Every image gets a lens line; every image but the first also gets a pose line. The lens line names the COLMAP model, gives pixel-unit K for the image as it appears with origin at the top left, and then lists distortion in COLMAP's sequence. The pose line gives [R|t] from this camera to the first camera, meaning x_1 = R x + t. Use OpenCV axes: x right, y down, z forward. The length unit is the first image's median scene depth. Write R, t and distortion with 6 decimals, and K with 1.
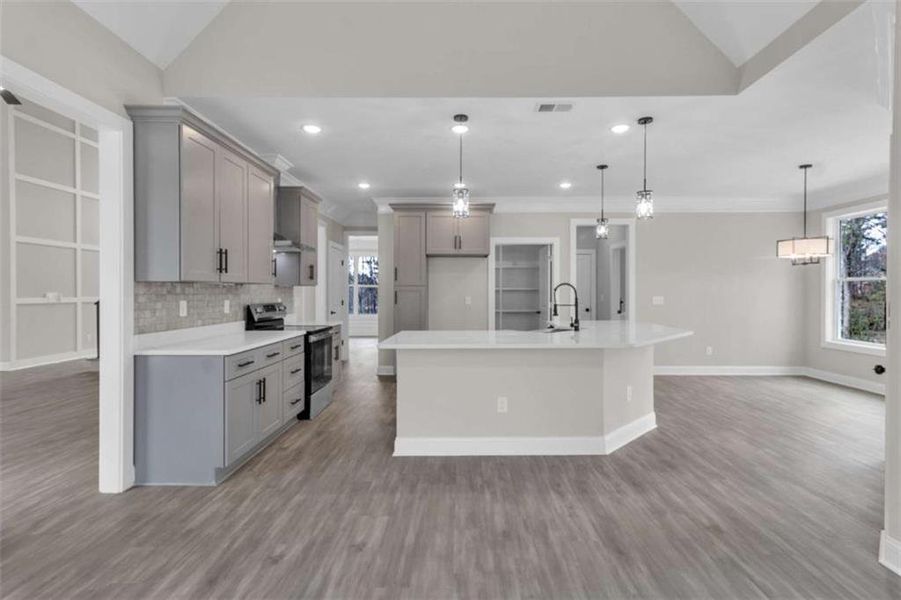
lens RADIAL K [[438.1, 0, 452.6], [0, 438.1, 296.6], [0, 0, 1]] dist [0.014344, 0.001784]
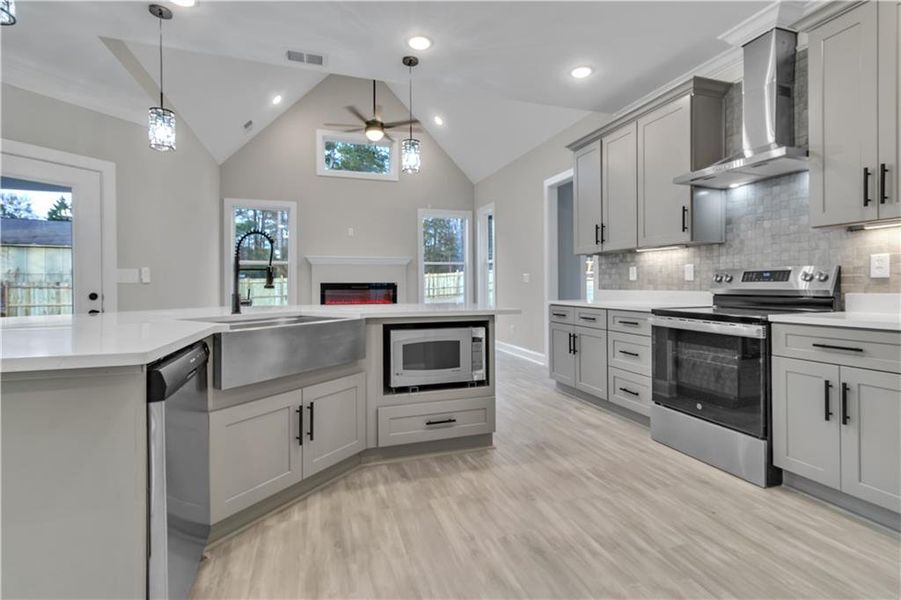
lens RADIAL K [[422.7, 0, 459.8], [0, 422.7, 284.8], [0, 0, 1]] dist [0.002497, 0.001457]
pose [[-0.938372, 0.010578, -0.345466, 0.214776], [0.005958, 0.999878, 0.014433, 0.035122], [0.345577, 0.011485, -0.938320, 1.753643]]
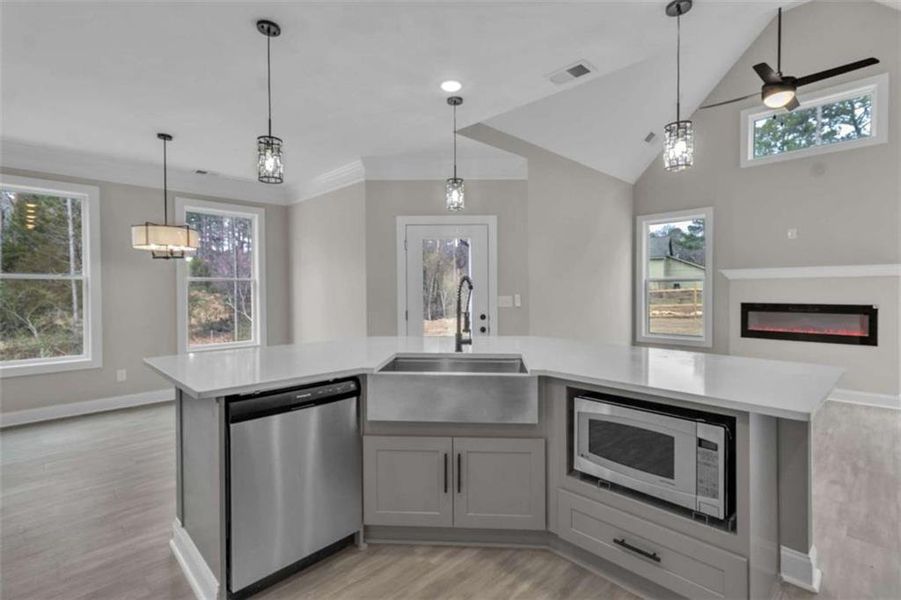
lens RADIAL K [[422.7, 0, 465.1], [0, 422.7, 290.1], [0, 0, 1]] dist [0.002497, 0.001457]
pose [[-0.728923, 0.002869, 0.684590, -0.161547], [0.012554, 0.999879, 0.009177, -0.020745], [-0.684481, 0.015283, -0.728871, 1.567880]]
